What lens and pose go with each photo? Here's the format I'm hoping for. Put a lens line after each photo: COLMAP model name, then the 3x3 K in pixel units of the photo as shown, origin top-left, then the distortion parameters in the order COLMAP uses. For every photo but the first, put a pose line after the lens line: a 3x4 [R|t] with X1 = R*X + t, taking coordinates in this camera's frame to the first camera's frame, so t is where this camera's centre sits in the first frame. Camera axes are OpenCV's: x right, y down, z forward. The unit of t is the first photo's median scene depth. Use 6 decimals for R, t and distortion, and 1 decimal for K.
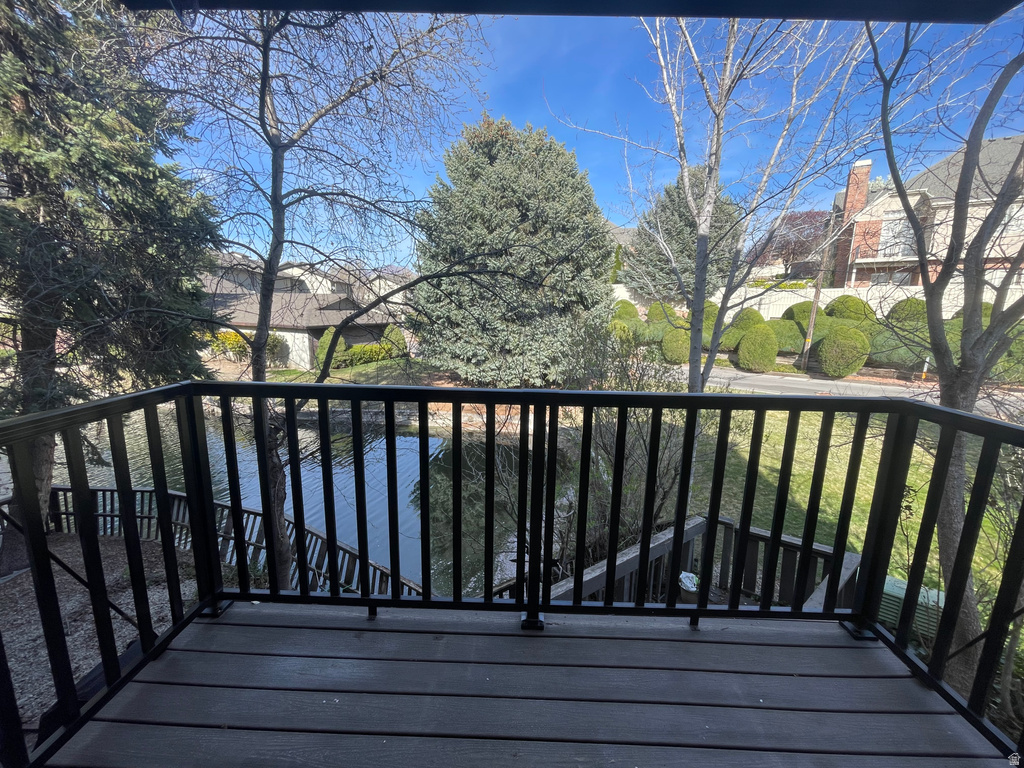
lens RADIAL K [[410.7, 0, 510.8], [0, 410.7, 383.8], [0, 0, 1]] dist [-0.001913, -0.000180]
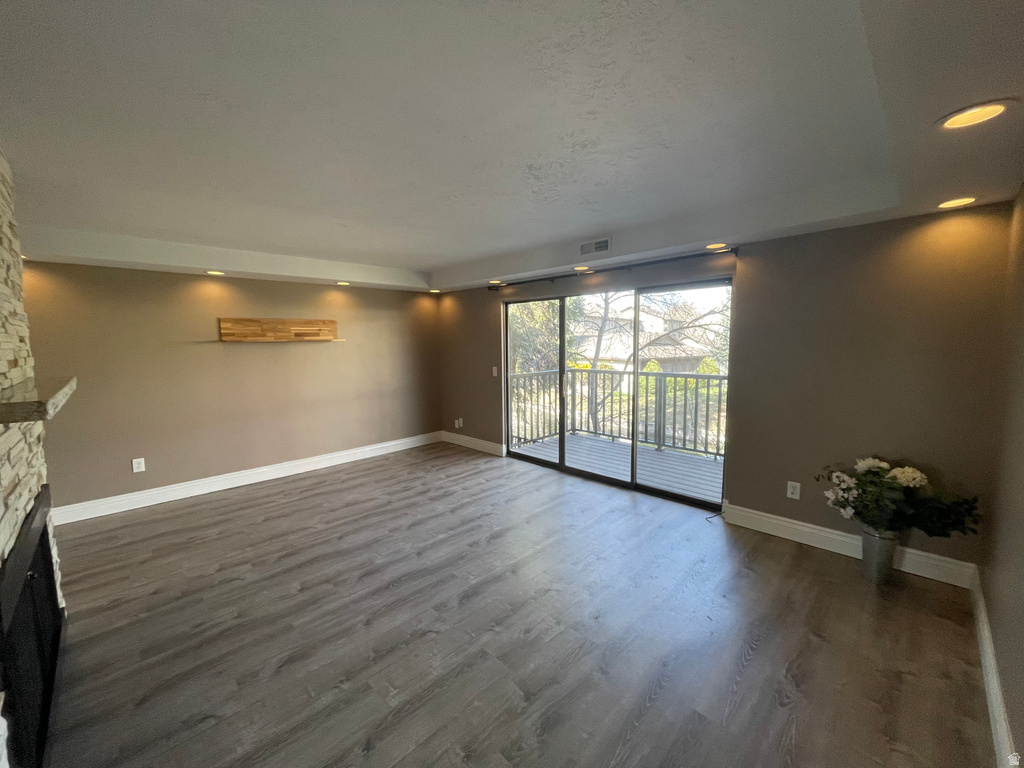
lens RADIAL K [[410.7, 0, 510.8], [0, 410.7, 383.8], [0, 0, 1]] dist [-0.001913, -0.000180]
pose [[0.721255, 0.036878, -0.691688, 0.132630], [-0.095654, 0.994317, -0.046730, 0.033636], [0.686033, 0.099868, 0.720683, -0.197681]]
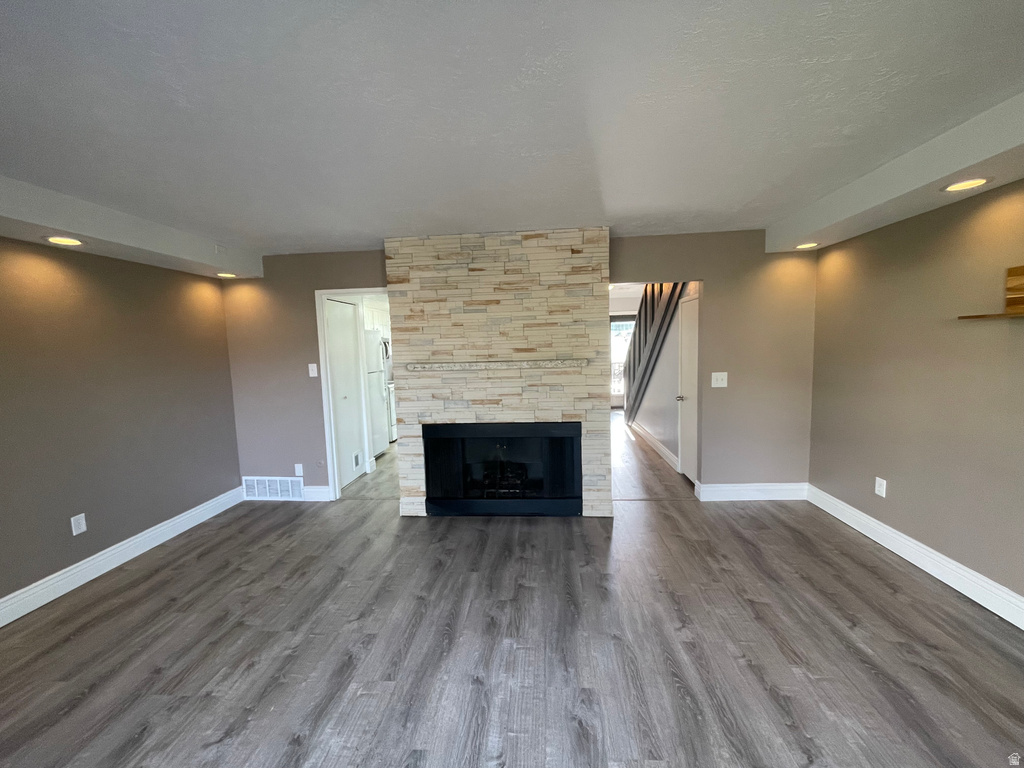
lens RADIAL K [[412.7, 0, 515.8], [0, 412.7, 383.7], [0, 0, 1]] dist [0.001910, 0.000148]
pose [[-0.998844, 0.006157, 0.047671, -0.014503], [0.019047, 0.961277, 0.274926, -0.001209], [-0.044132, 0.275517, -0.960283, -0.025849]]
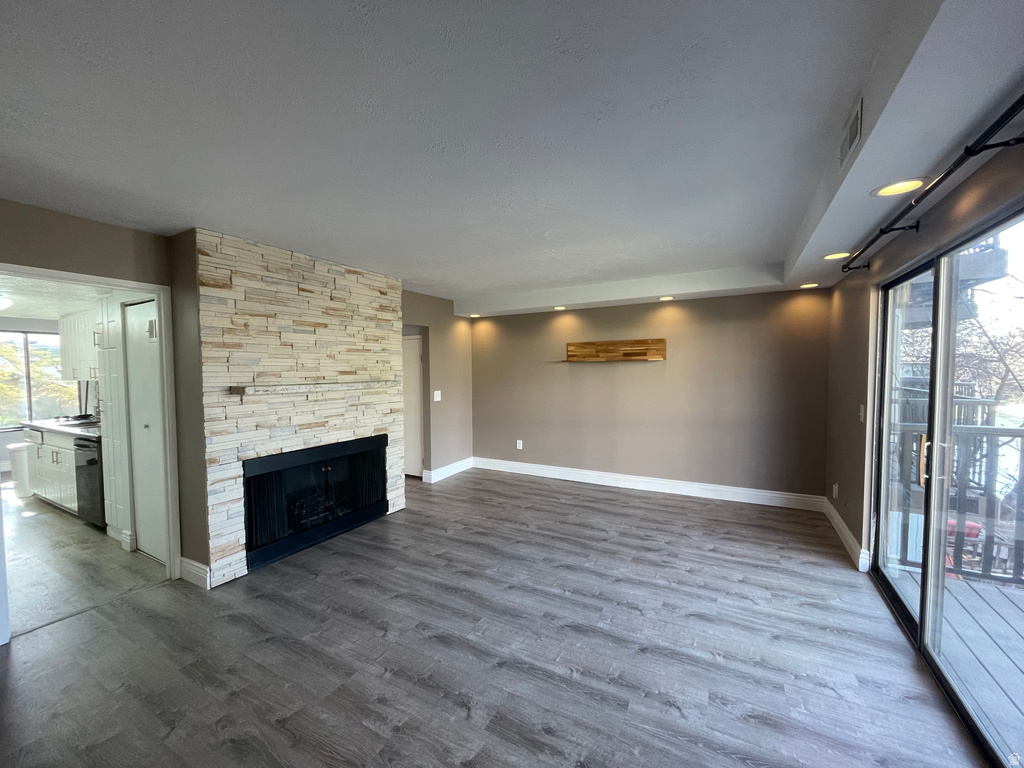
lens RADIAL K [[410.7, 0, 510.8], [0, 410.7, 383.8], [0, 0, 1]] dist [-0.001913, -0.000180]
pose [[-0.460424, 0.016923, -0.887538, 0.130726], [-0.162634, 0.981287, 0.103079, 0.007133], [0.872674, 0.191804, -0.449056, -0.048604]]
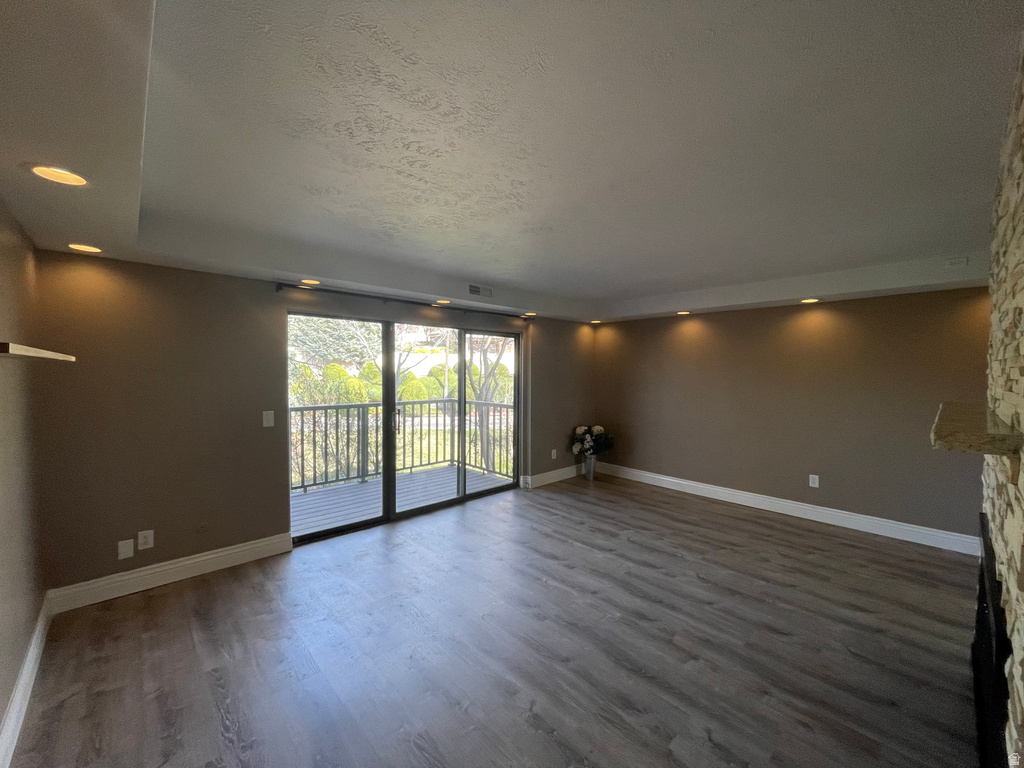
lens RADIAL K [[412.7, 0, 515.8], [0, 412.7, 383.7], [0, 0, 1]] dist [0.001910, 0.000148]
pose [[0.707114, -0.039725, 0.705983, -0.125044], [0.139344, 0.986671, -0.084048, 0.027683], [-0.693234, 0.157806, 0.703224, -0.200201]]
